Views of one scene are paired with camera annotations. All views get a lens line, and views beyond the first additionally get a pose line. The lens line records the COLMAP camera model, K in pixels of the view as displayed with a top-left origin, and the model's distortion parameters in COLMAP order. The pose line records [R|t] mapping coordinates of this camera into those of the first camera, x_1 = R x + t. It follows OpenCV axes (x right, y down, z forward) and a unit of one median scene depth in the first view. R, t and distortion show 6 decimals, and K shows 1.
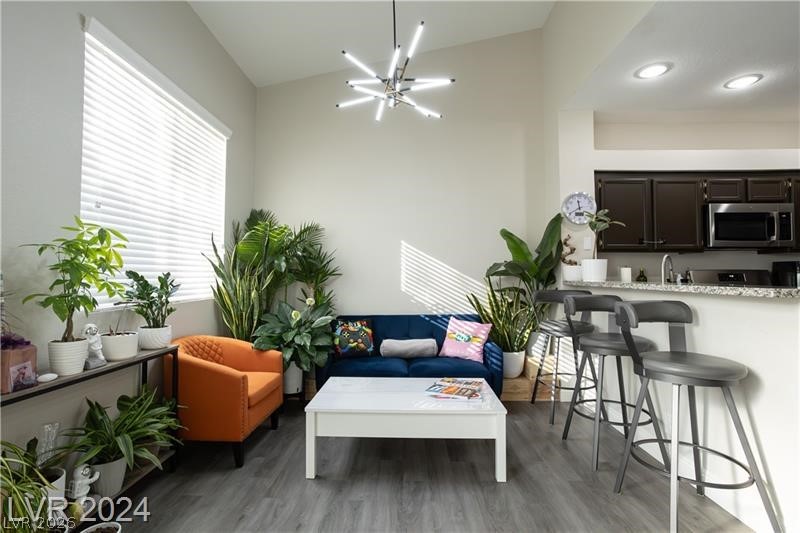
lens RADIAL K [[387.9, 0, 393.9], [0, 387.9, 261.1], [0, 0, 1]] dist [-0.042149, 0.026383]
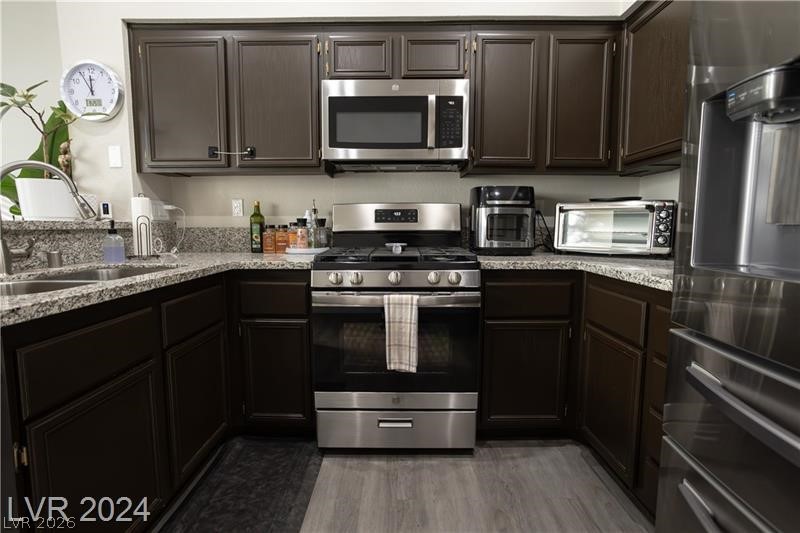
lens RADIAL K [[387.9, 0, 393.7], [0, 387.9, 262.5], [0, 0, 1]] dist [-0.042149, 0.026383]
pose [[0.999893, -0.003528, 0.014187, 0.927048], [0.001545, 0.990506, 0.137464, 0.033448], [-0.014537, -0.137427, 0.990405, 0.416040]]
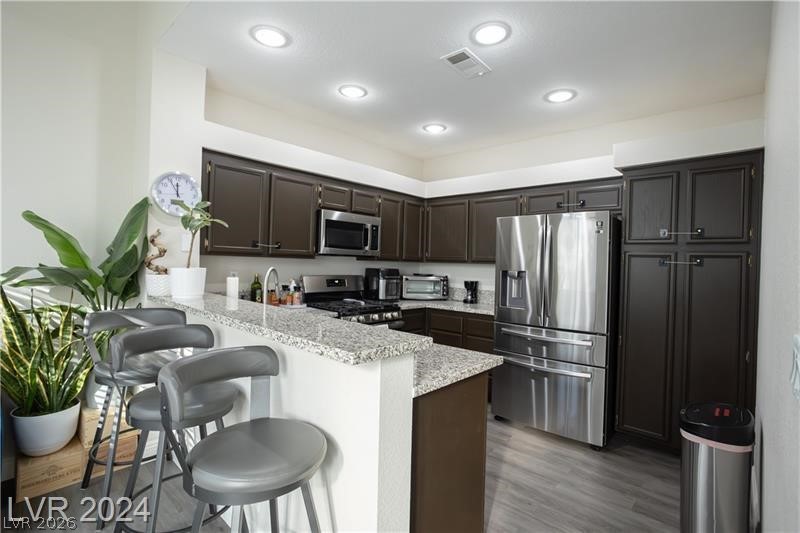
lens RADIAL K [[387.9, 0, 399.3], [0, 387.9, 264.9], [0, 0, 1]] dist [-0.042149, 0.026383]
pose [[0.652019, 0.012729, 0.758096, 0.210375], [-0.057794, 0.997785, 0.032953, -0.053143], [-0.755997, -0.065299, 0.651310, 0.200841]]
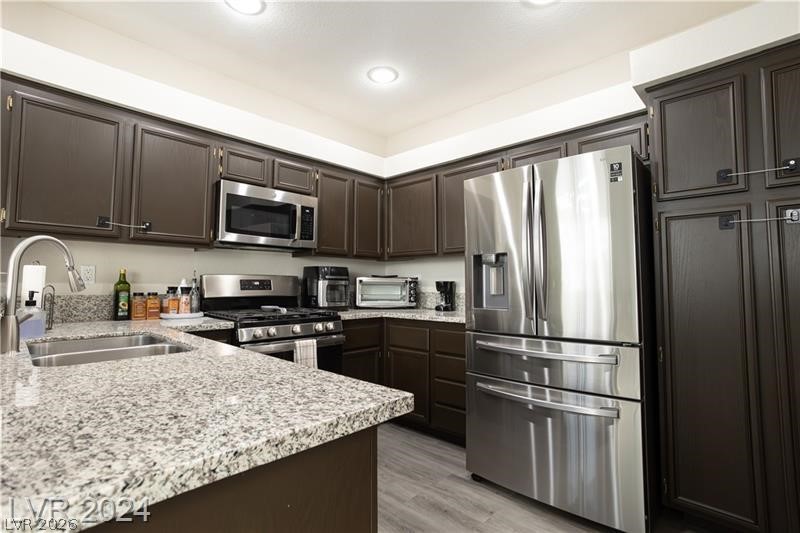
lens RADIAL K [[387.9, 0, 397.2], [0, 387.9, 262.6], [0, 0, 1]] dist [-0.042149, 0.026383]
pose [[0.671290, 0.044015, 0.739886, 0.531203], [-0.031858, 0.999026, -0.030527, 0.013523], [-0.740510, -0.003079, 0.672039, 0.287503]]
